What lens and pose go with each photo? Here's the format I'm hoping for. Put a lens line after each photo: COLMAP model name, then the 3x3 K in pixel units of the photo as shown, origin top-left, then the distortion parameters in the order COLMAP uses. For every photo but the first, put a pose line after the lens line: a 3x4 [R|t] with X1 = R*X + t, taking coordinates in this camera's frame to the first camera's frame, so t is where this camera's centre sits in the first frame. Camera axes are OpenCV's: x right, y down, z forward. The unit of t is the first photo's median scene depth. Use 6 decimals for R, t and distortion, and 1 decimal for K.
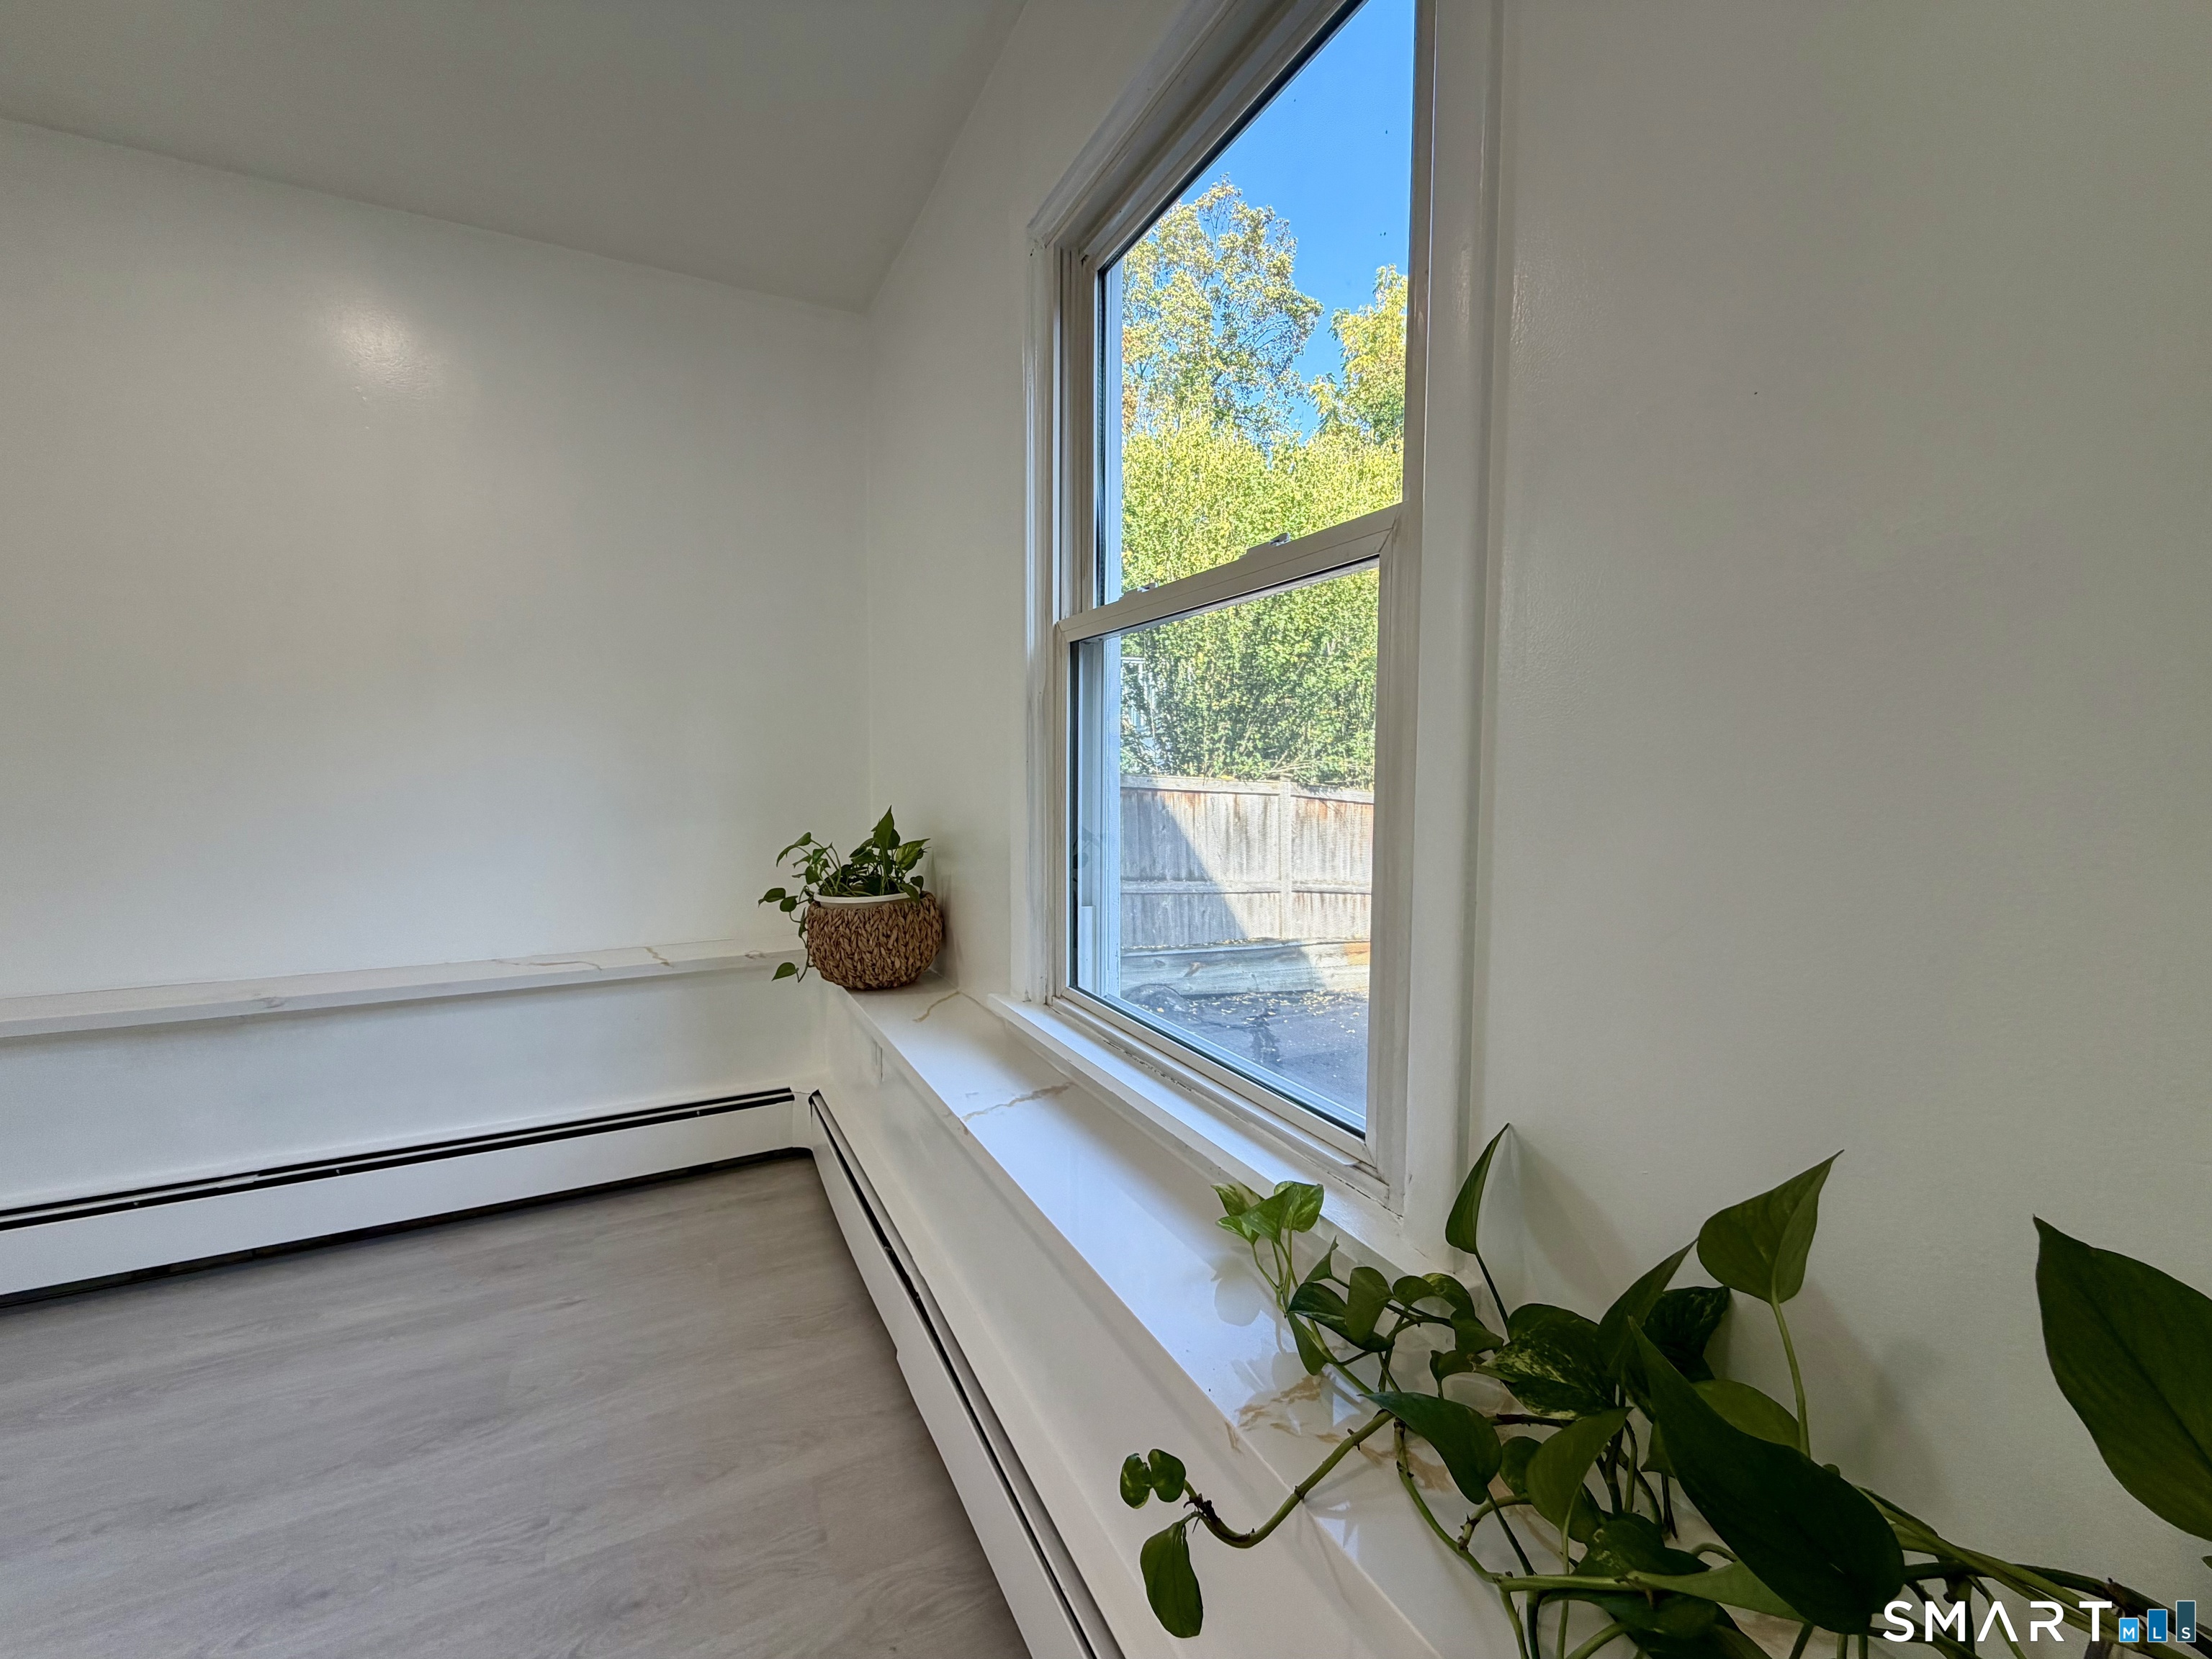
lens RADIAL K [[886.8, 0, 1107.3], [0, 886.8, 828.0], [0, 0, 1]] dist [0.000983, -0.000282]
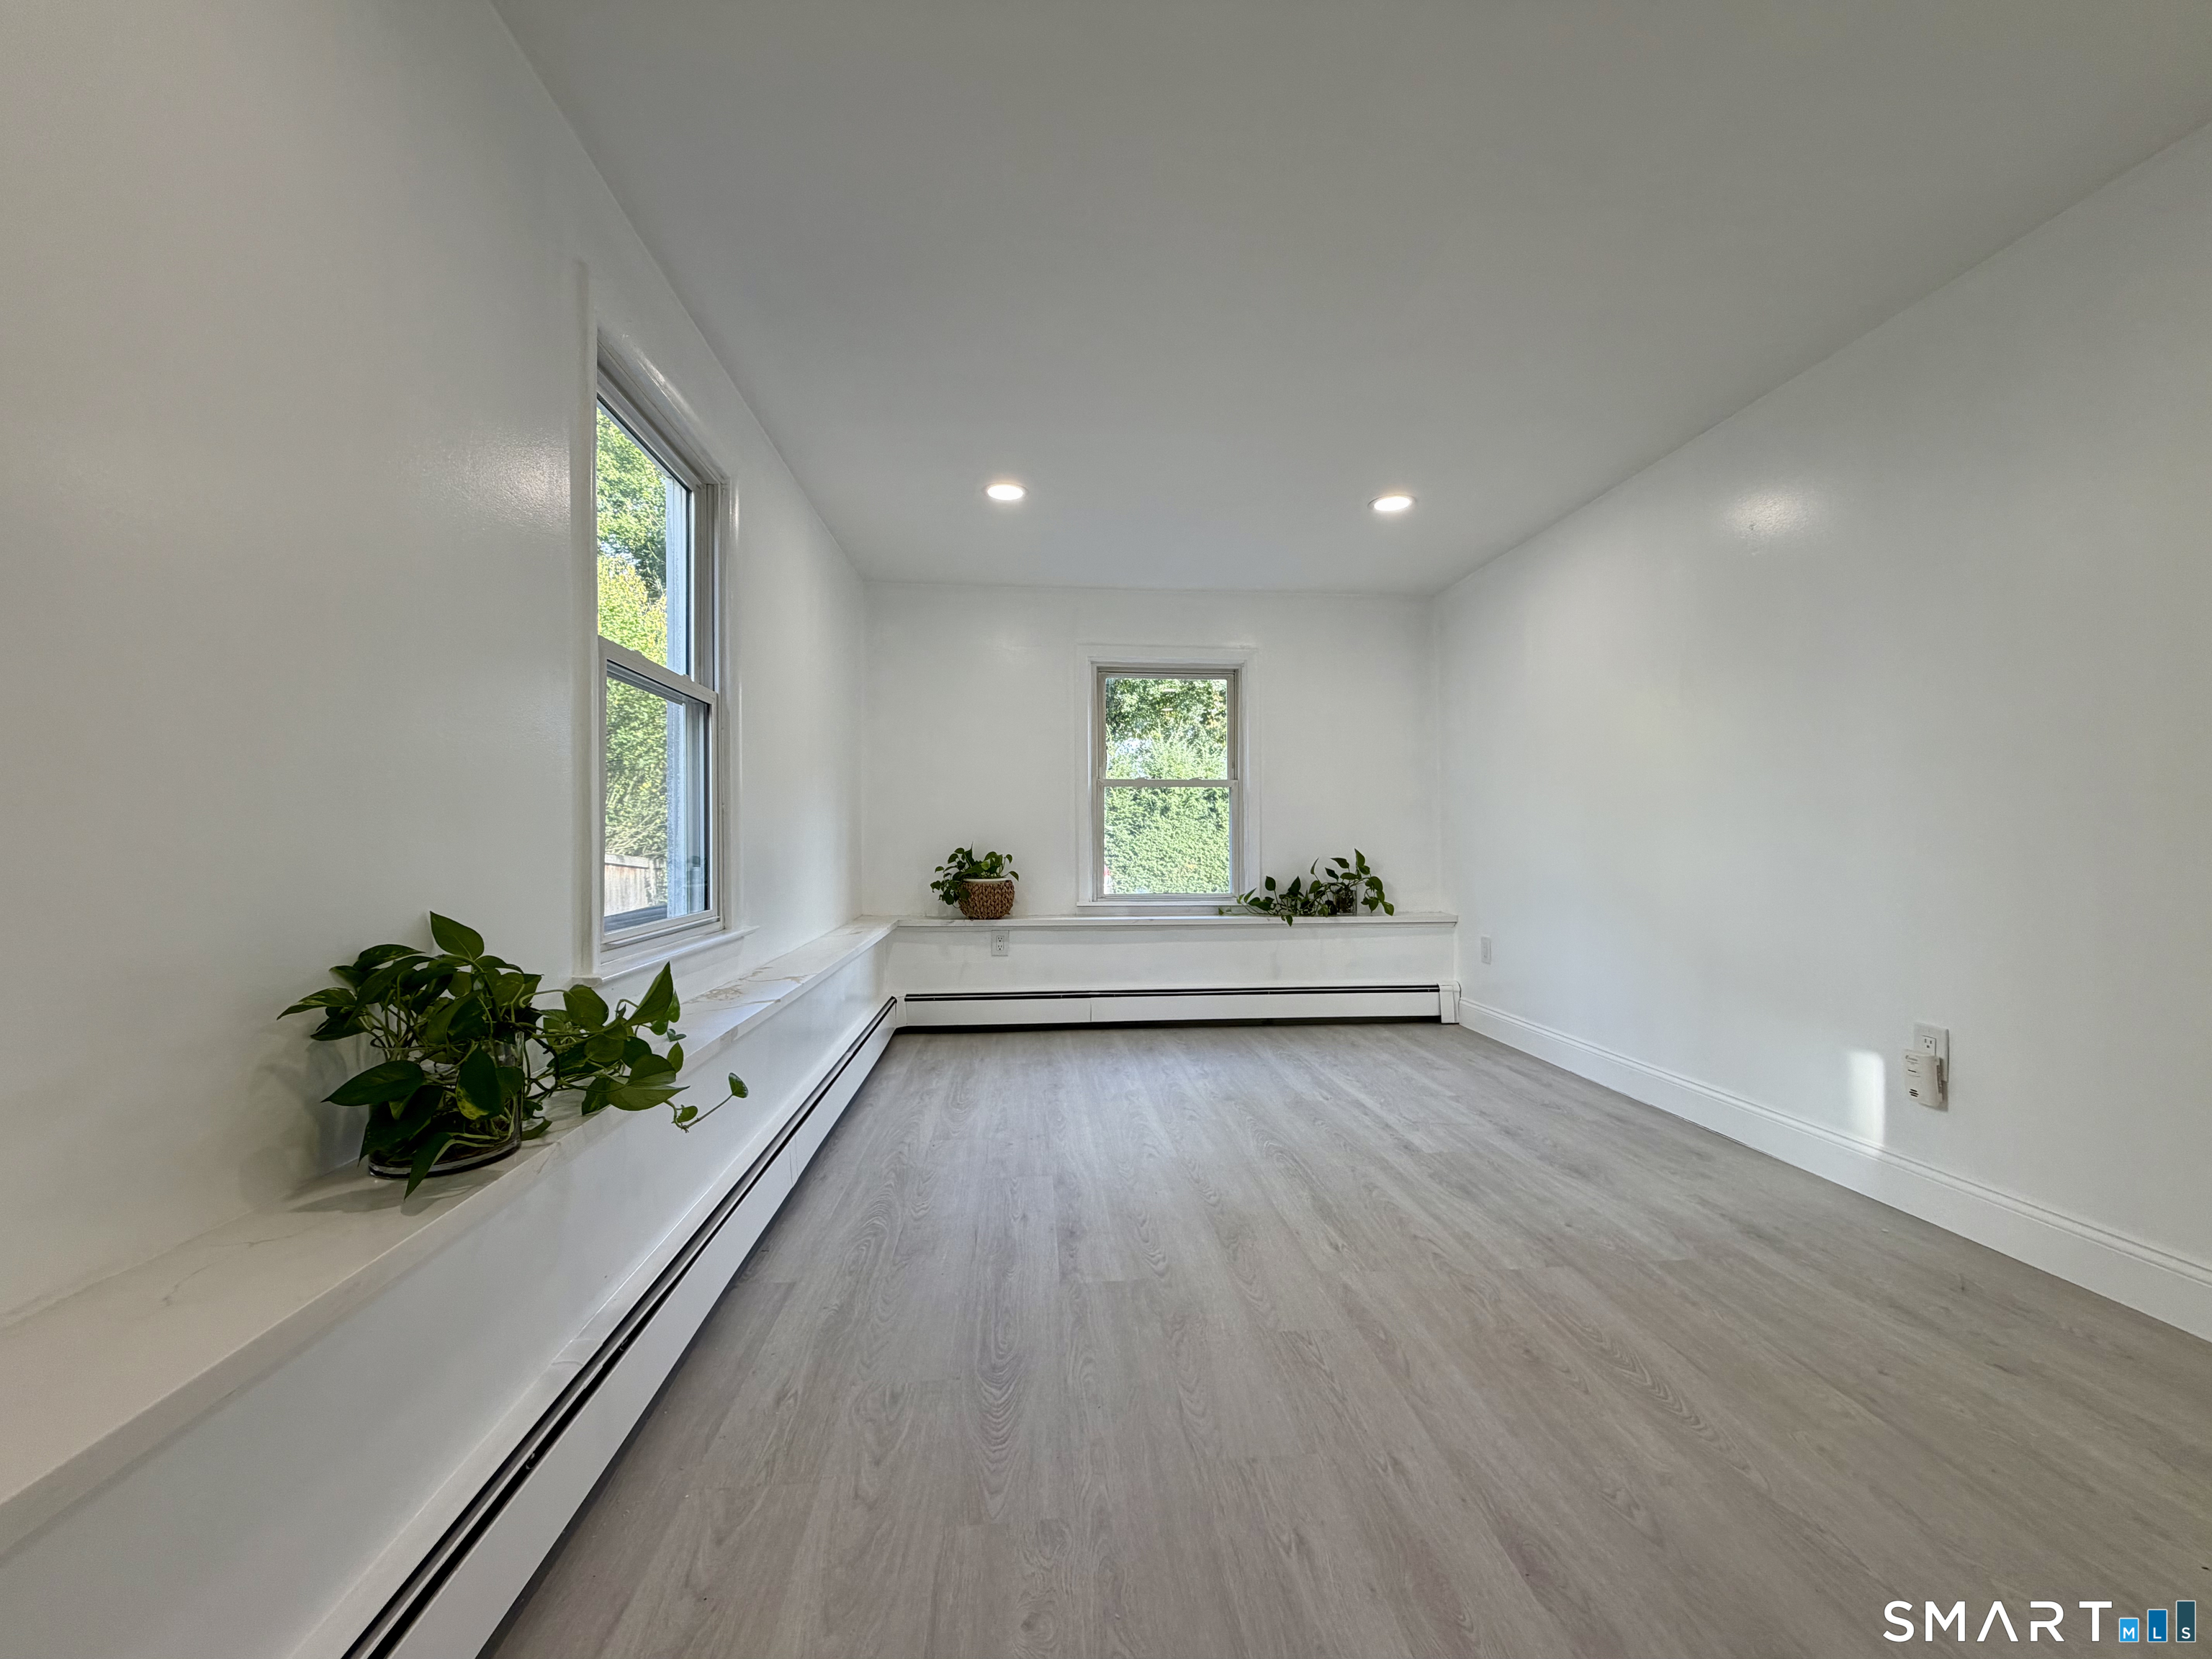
lens RADIAL K [[886.8, 0, 1111.0], [0, 886.8, 837.8], [0, 0, 1]] dist [0.000983, -0.000282]
pose [[0.360462, 0.003175, 0.932768, -3.010749], [0.060039, 0.997842, -0.026599, 0.054290], [-0.930840, 0.065591, 0.359493, -0.188372]]
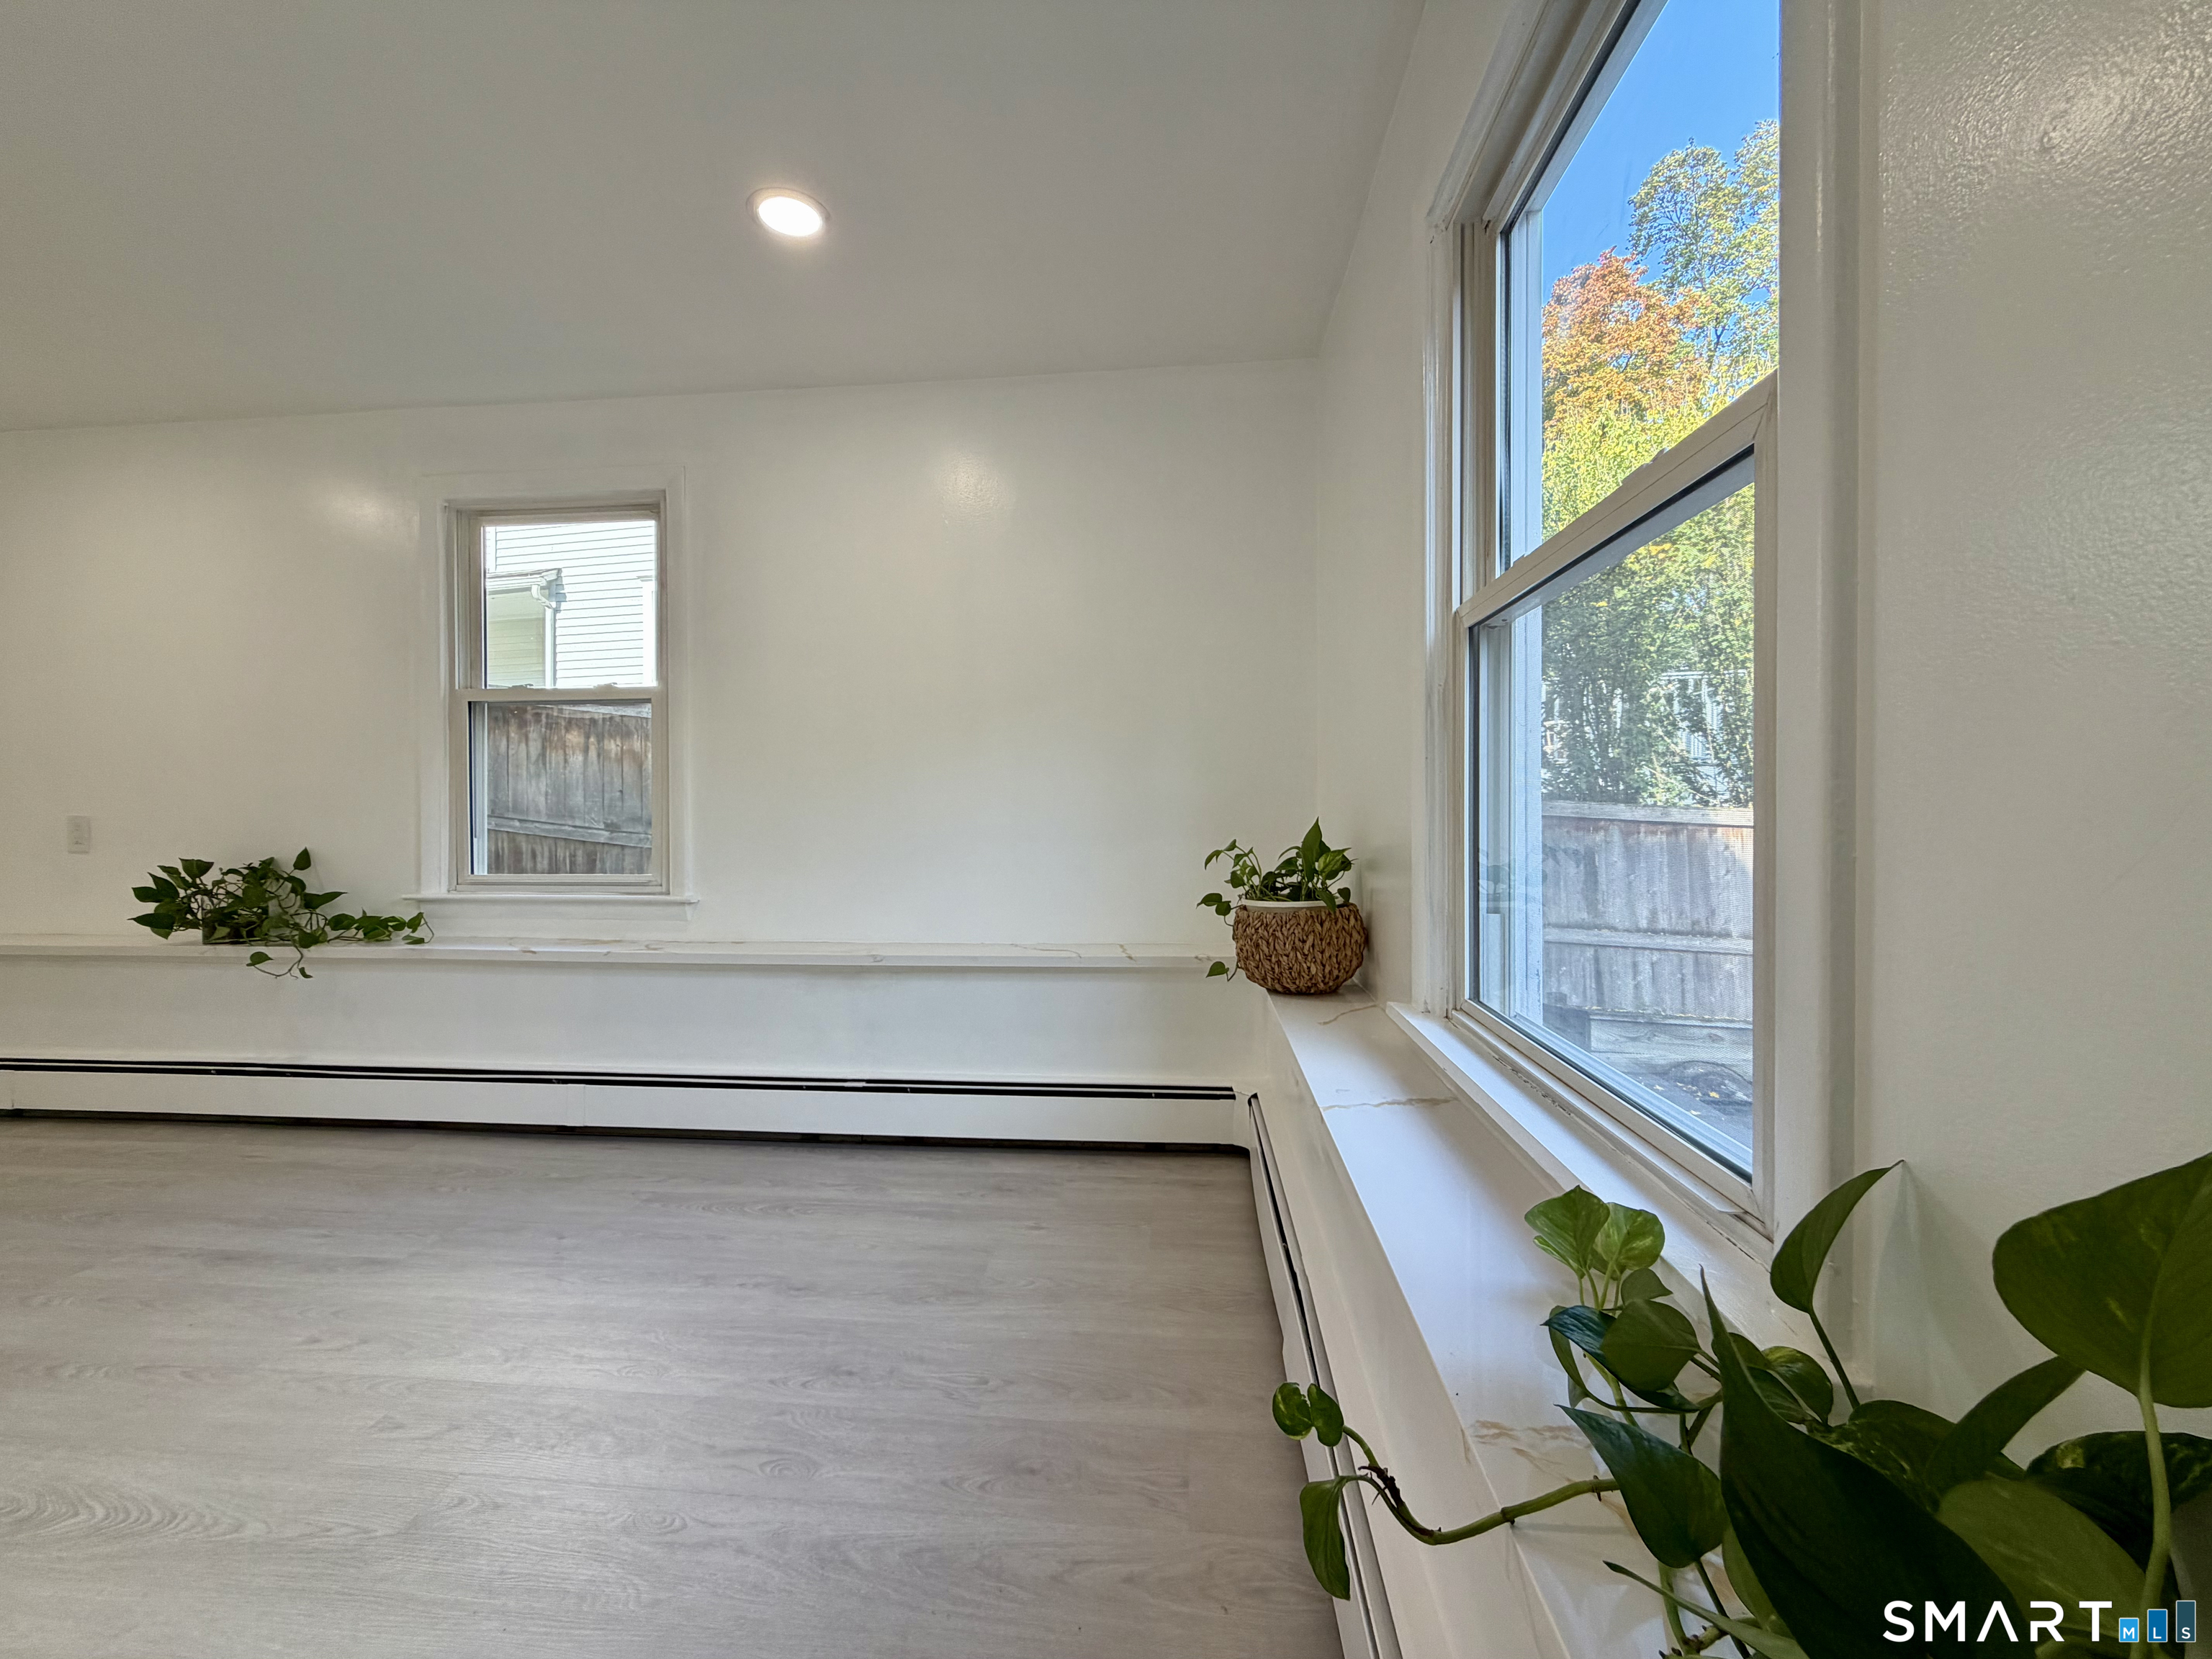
lens RADIAL K [[886.8, 0, 1097.2], [0, 886.8, 825.7], [0, 0, 1]] dist [0.000983, -0.000282]
pose [[0.838323, -0.001864, -0.545170, 0.136691], [-0.026730, 0.998651, -0.044518, 0.051125], [0.544518, 0.051893, 0.837143, 0.011807]]
